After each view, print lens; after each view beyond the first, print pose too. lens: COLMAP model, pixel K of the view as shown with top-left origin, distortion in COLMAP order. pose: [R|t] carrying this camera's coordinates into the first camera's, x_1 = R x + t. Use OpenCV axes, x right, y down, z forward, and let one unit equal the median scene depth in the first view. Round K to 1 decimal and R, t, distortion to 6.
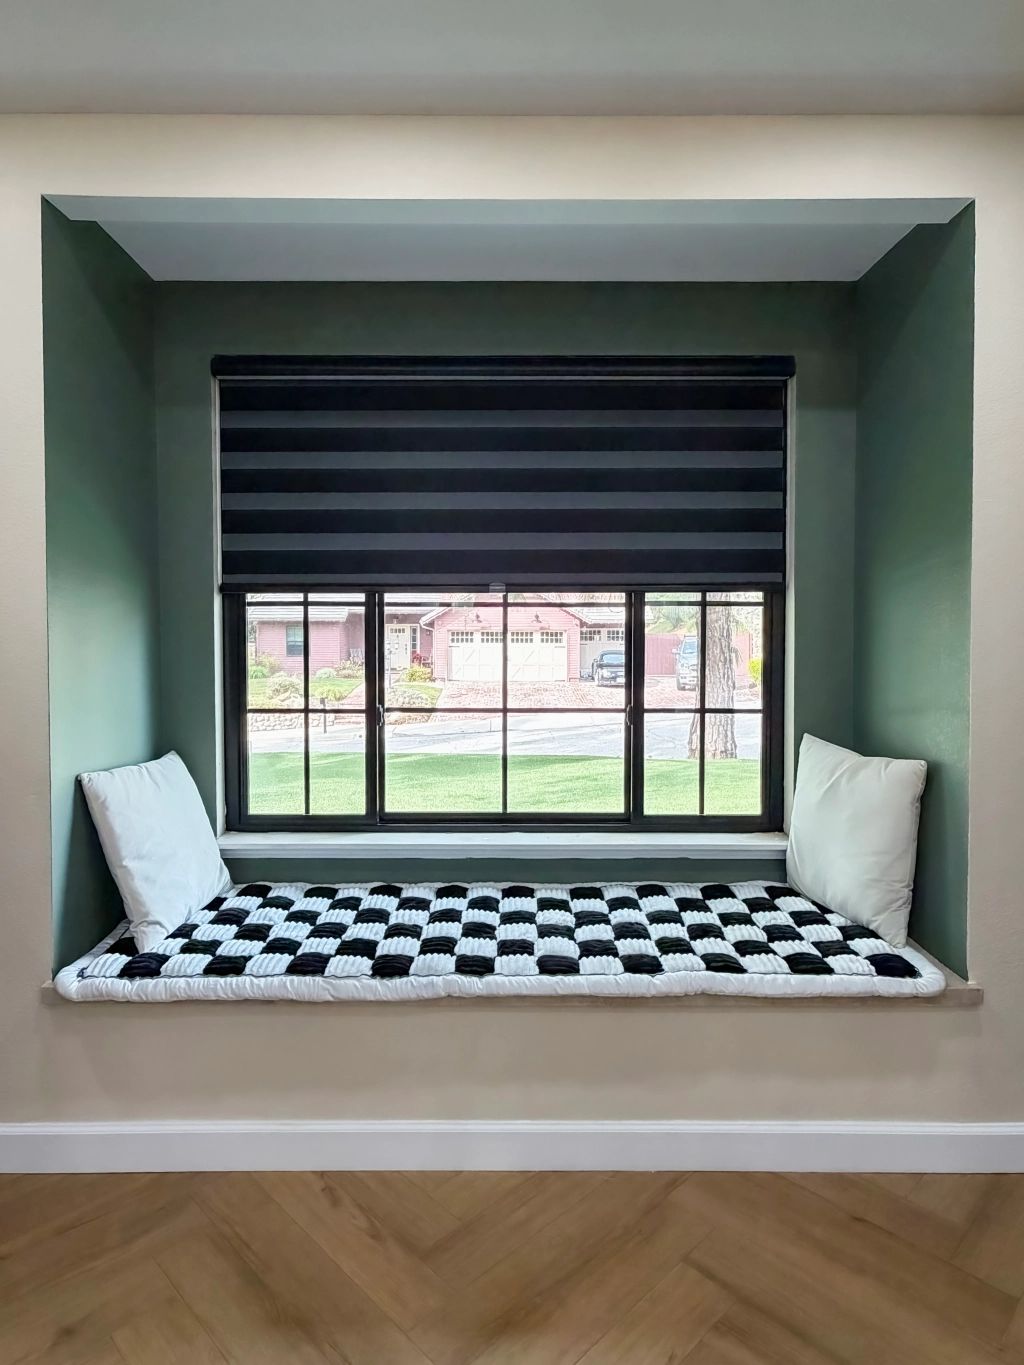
lens RADIAL K [[827.1, 0, 515.0], [0, 827.1, 646.1], [0, 0, 1]] dist [-0.001024, -0.003224]
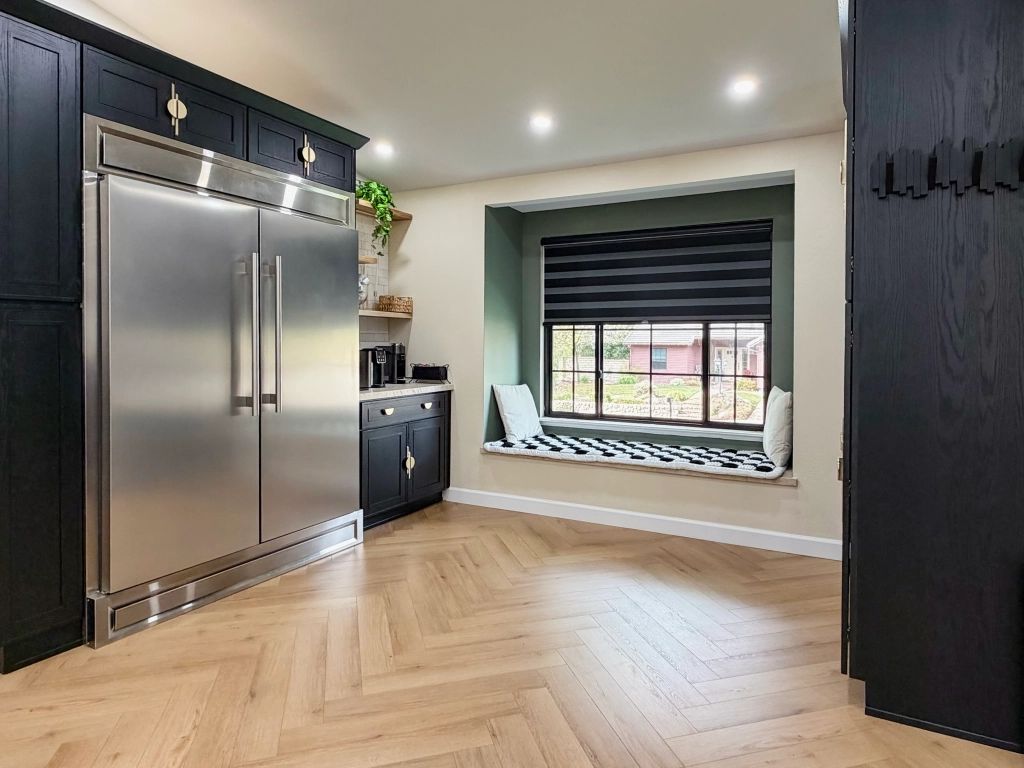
lens RADIAL K [[626.3, 0, 514.7], [0, 626.3, 349.9], [0, 0, 1]] dist [-0.001949, -0.000665]
pose [[0.878428, 0.009275, -0.477785, 0.524681], [-0.020226, 0.999637, -0.017782, 0.051082], [0.477446, 0.025284, 0.878297, -0.808224]]
